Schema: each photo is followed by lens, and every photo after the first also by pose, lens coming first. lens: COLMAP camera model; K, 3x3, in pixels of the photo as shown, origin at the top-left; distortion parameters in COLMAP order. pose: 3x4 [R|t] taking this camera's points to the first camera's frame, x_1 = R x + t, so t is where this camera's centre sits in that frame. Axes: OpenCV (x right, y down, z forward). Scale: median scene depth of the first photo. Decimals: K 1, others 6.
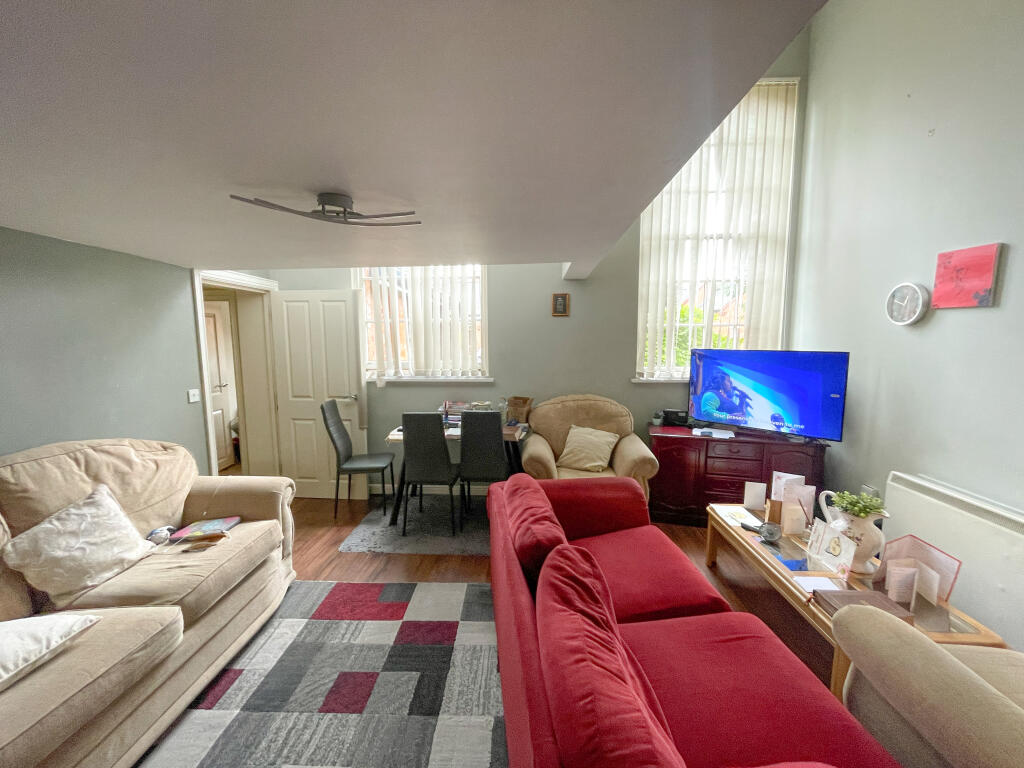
lens RADIAL K [[414.0, 0, 513.3], [0, 414.0, 385.0], [0, 0, 1]] dist [0.001948, -0.001324]
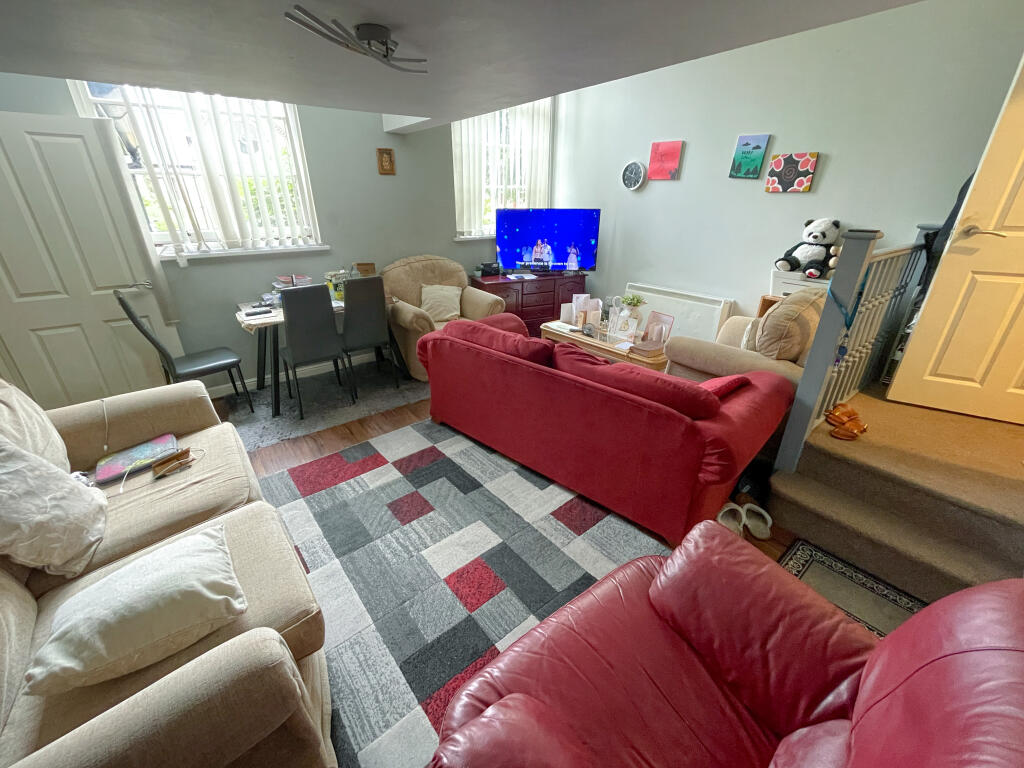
lens RADIAL K [[414.0, 0, 512.2], [0, 414.0, 385.1], [0, 0, 1]] dist [0.001948, -0.001324]
pose [[0.750432, -0.270155, 0.603215, -0.539294], [0.074211, 0.941320, 0.329256, 0.004952], [-0.656768, -0.202319, 0.726445, -0.021080]]
